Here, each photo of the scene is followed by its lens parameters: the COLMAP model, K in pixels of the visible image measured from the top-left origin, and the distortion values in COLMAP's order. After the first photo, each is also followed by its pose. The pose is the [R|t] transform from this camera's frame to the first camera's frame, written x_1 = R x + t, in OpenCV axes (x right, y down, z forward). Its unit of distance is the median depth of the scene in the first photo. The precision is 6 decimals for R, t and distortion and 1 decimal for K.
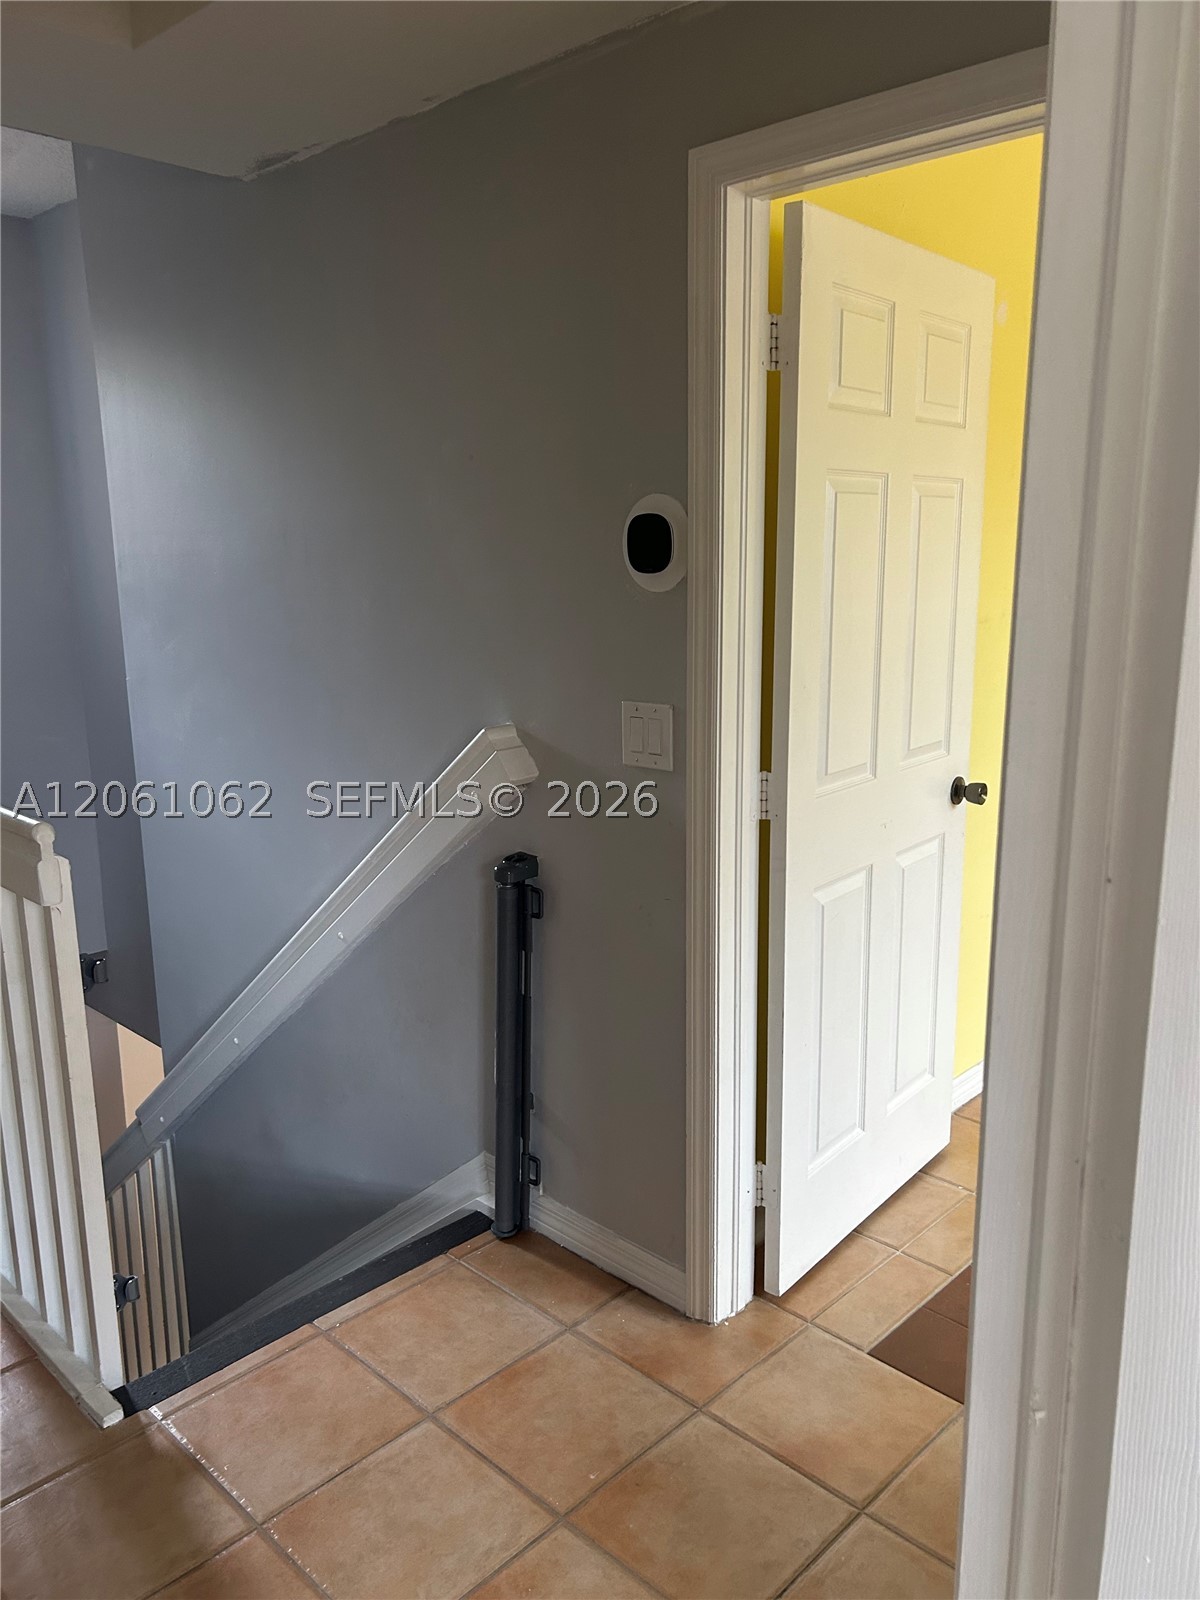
lens RADIAL K [[1226.9, 0, 601.2], [0, 1226.9, 798.9], [0, 0, 1]] dist [0.072968, -0.072452]
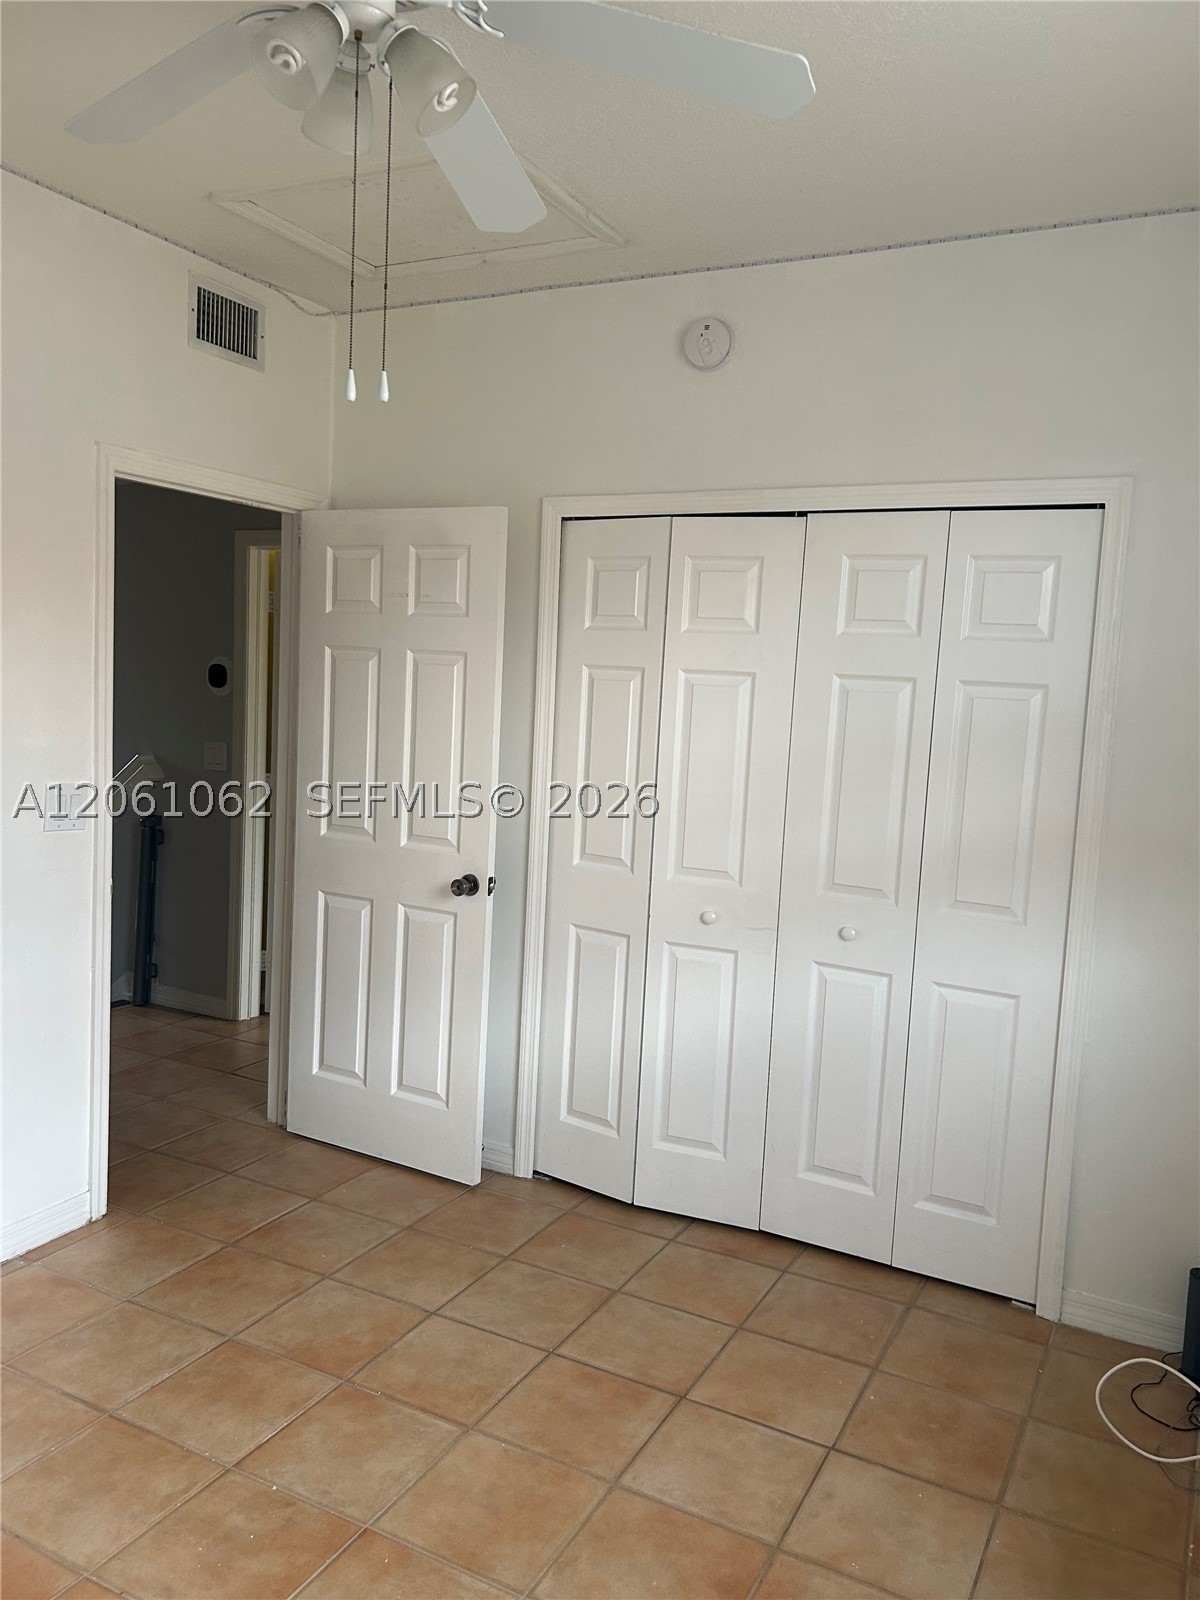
lens RADIAL K [[1226.9, 0, 595.5], [0, 1226.9, 799.6], [0, 0, 1]] dist [0.072968, -0.072452]
pose [[0.957969, 0.030758, 0.285219, 0.058142], [-0.002600, 0.995126, -0.098582, 0.238877], [-0.286860, 0.093697, 0.953379, -1.322914]]
